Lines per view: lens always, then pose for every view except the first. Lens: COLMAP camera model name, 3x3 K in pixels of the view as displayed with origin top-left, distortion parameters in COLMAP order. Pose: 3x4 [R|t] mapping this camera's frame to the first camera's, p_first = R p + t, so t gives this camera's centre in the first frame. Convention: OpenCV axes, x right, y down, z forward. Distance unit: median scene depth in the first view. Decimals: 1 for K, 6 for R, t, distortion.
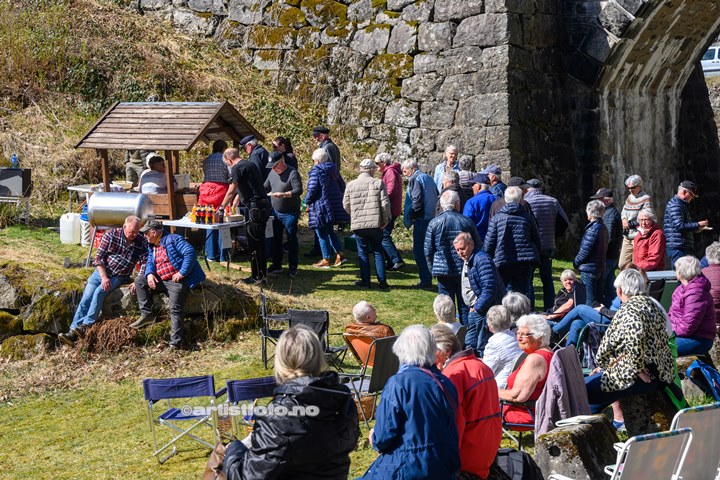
lens RADIAL K [[1446.3, 0, 362.3], [0, 1446.3, 243.4], [0, 0, 1]] dist [-0.010377, 0.000000]
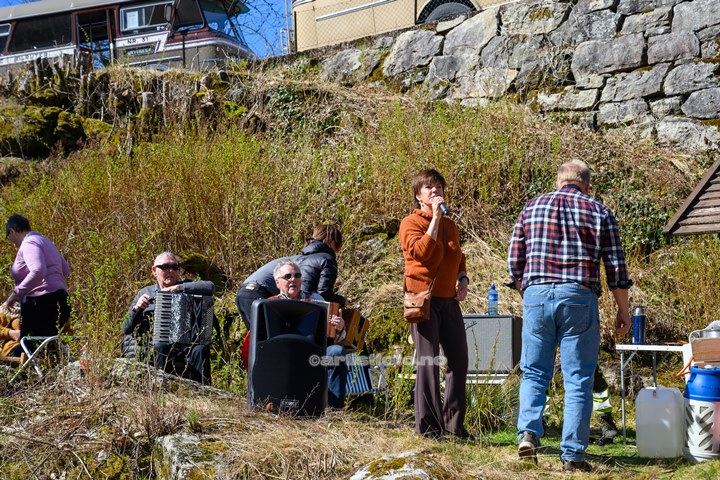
lens RADIAL K [[1457.9, 0, 355.8], [0, 1457.9, 220.1], [0, 0, 1]] dist [0.022744, 0.000000]
pose [[0.983706, -0.046029, -0.173795, -0.172983], [0.005161, 0.973503, -0.228618, 0.024943], [0.179713, 0.223995, 0.957878, 0.447024]]
